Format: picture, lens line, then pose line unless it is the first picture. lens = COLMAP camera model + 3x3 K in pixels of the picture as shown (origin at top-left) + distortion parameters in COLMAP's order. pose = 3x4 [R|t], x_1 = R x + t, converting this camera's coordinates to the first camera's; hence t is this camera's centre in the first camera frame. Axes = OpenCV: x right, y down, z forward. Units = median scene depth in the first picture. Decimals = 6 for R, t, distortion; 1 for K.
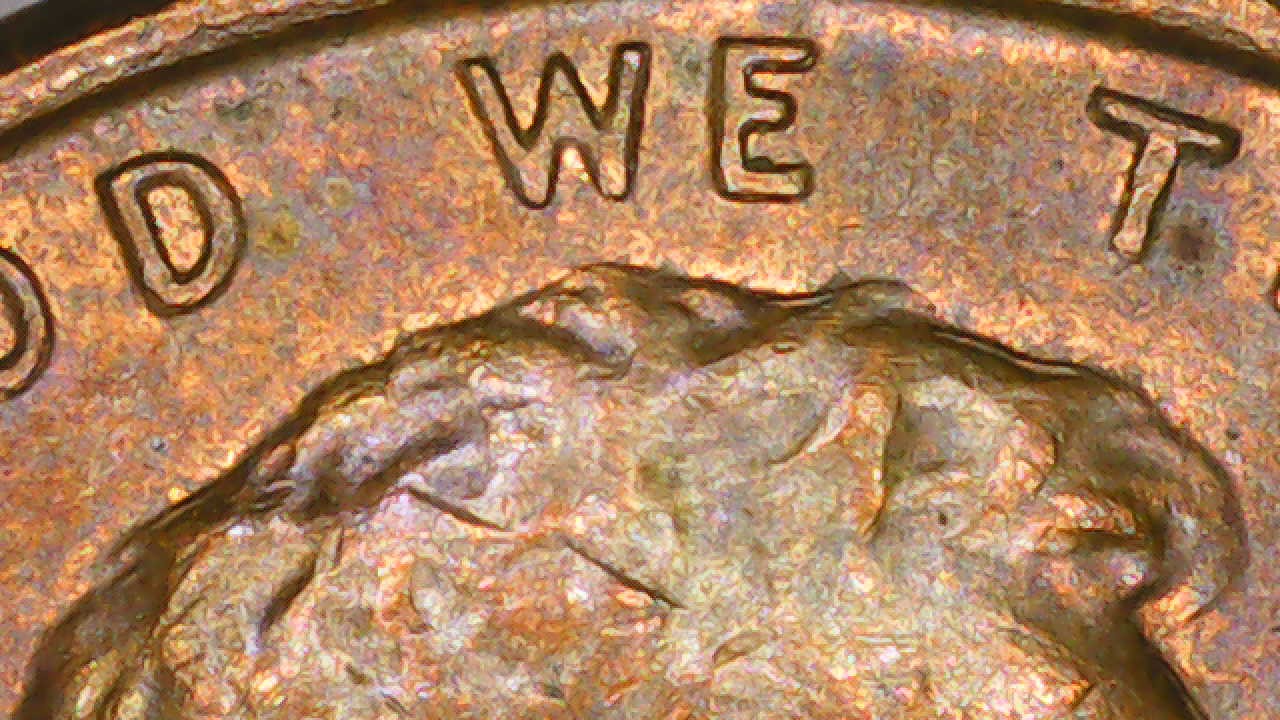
lens RADIAL K [[515.3, 0, 637.8], [0, 515.3, 355.0], [0, 0, 1]] dist [-0.000696, -0.000620]
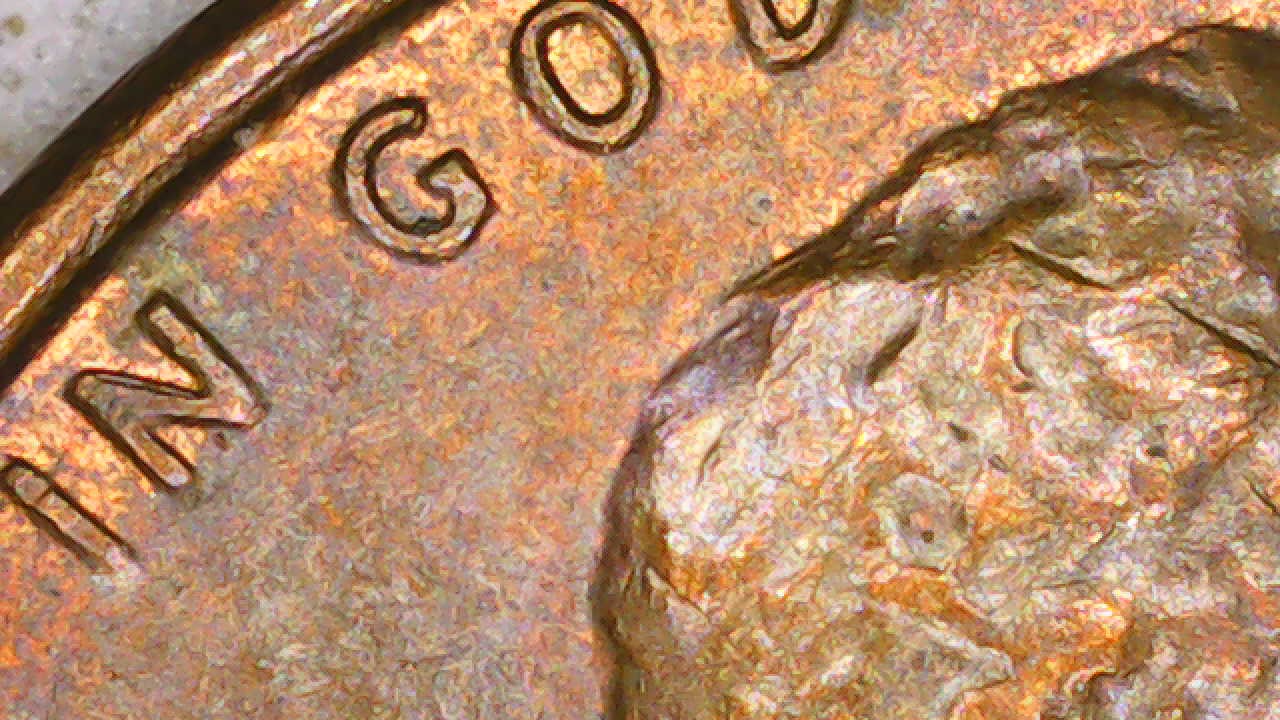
lens RADIAL K [[515.3, 0, 641.9], [0, 515.3, 364.9], [0, 0, 1]] dist [-0.000696, -0.000620]
pose [[0.999900, 0.013303, -0.004839, -1.155699], [-0.013304, 0.999911, -0.000349, 0.497971], [0.004834, 0.000414, 0.999988, -0.002277]]
